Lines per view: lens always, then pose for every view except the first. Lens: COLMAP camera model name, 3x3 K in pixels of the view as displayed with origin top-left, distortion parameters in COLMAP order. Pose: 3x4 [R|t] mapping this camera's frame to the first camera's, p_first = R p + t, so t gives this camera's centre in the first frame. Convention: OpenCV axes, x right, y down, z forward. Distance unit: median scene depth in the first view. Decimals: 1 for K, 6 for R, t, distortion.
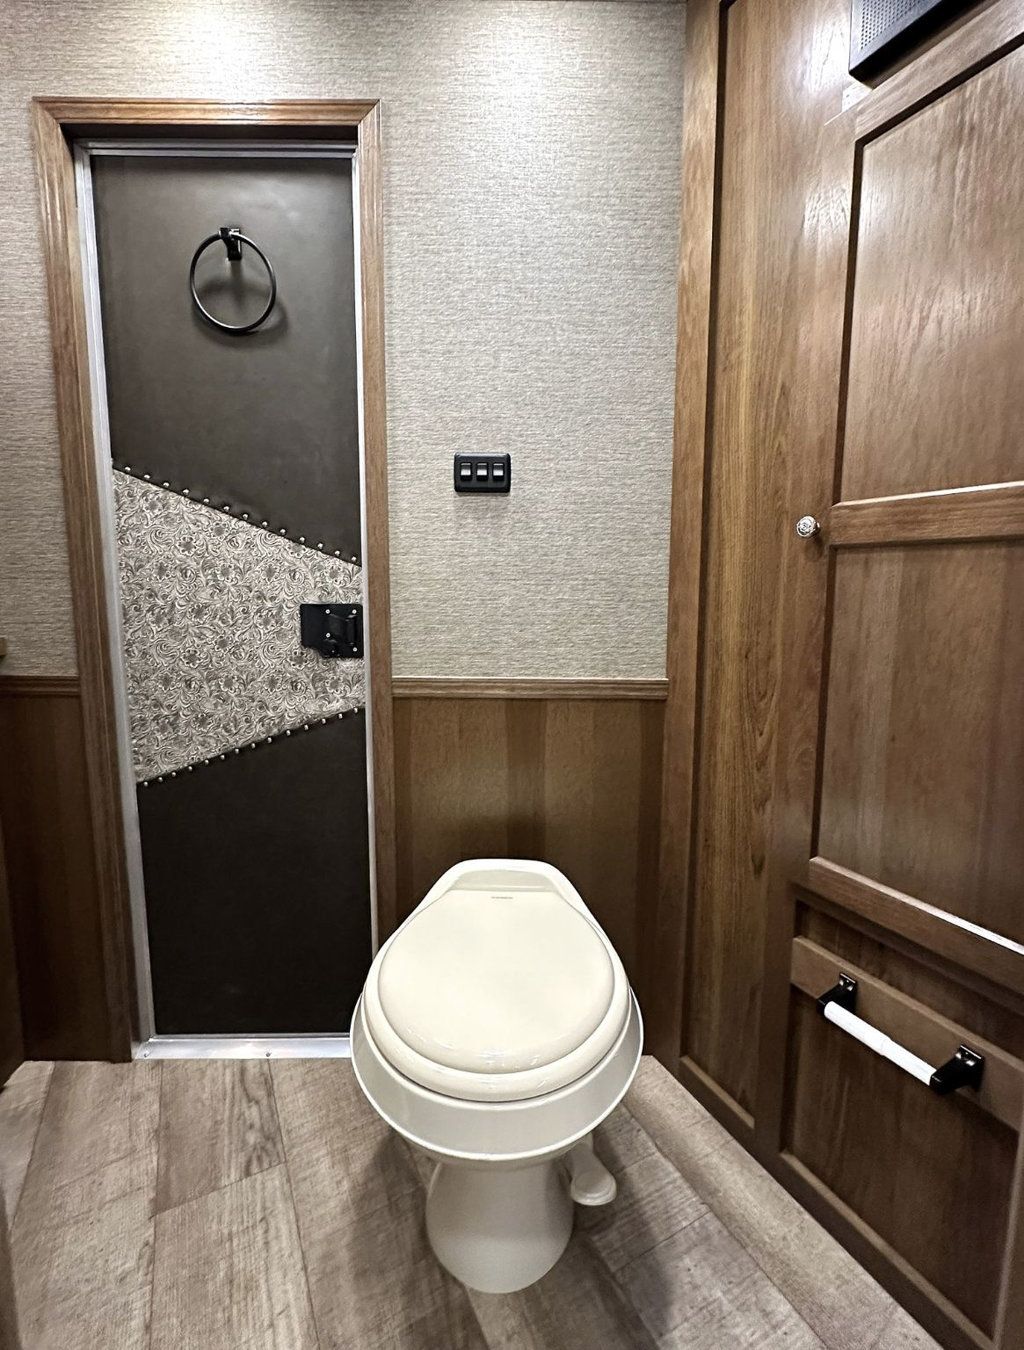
lens RADIAL K [[610.2, 0, 510.7], [0, 610.2, 656.4], [0, 0, 1]] dist [0.001232, 0.000431]
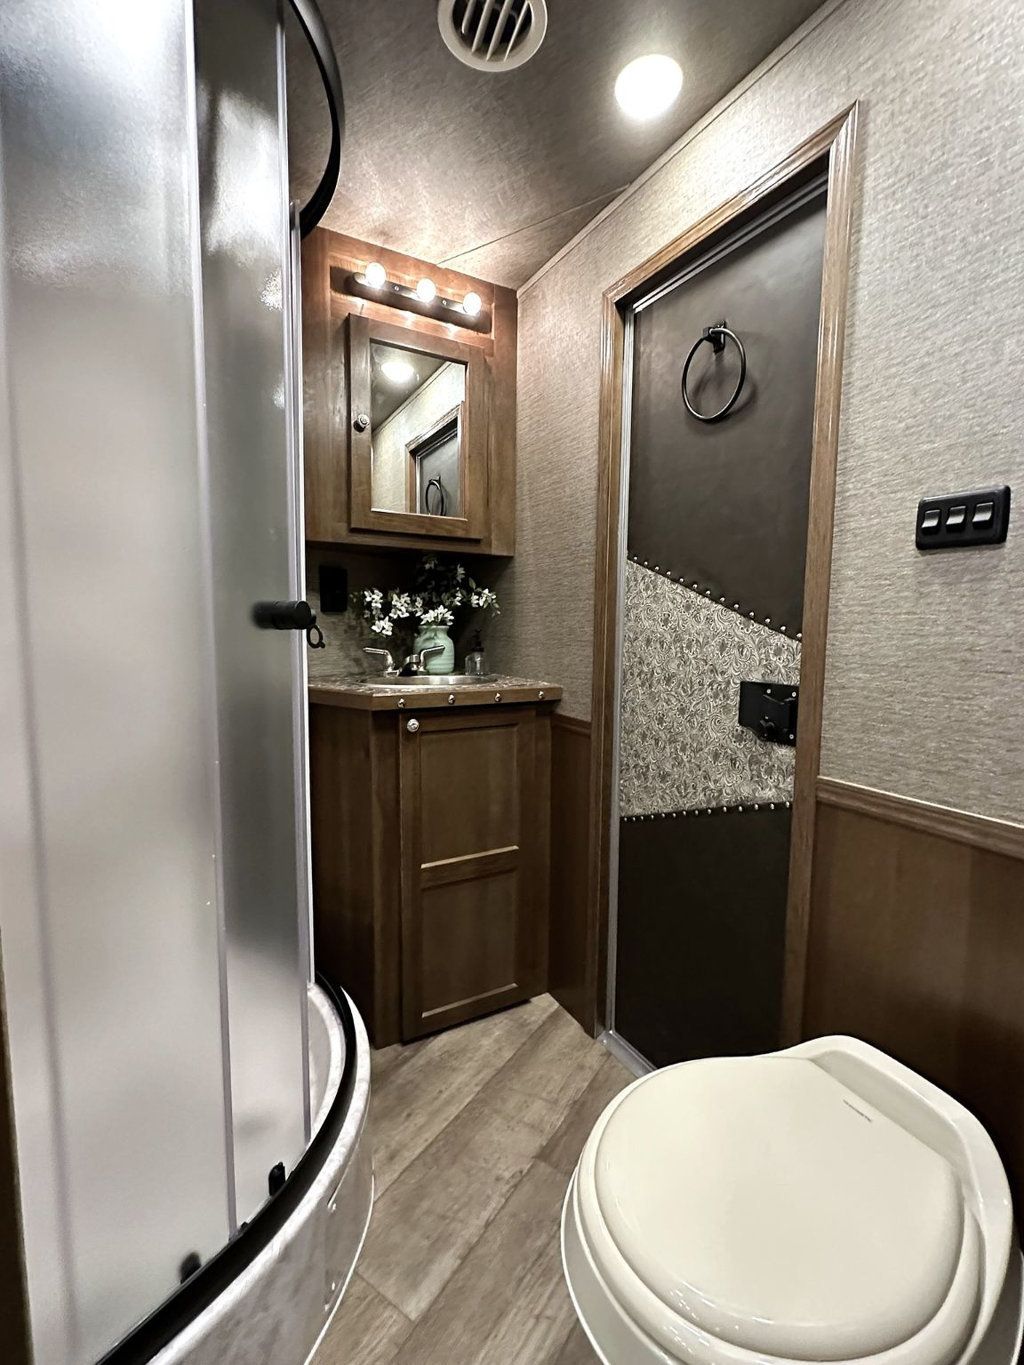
lens RADIAL K [[609.7, 0, 512.0], [0, 609.7, 682.5], [0, 0, 1]] dist [-0.000435, 0.000377]
pose [[0.481974, 0.088074, -0.871748, 0.322828], [-0.116553, 0.992538, 0.035838, -0.075825], [0.868399, 0.084331, 0.488643, 0.213276]]
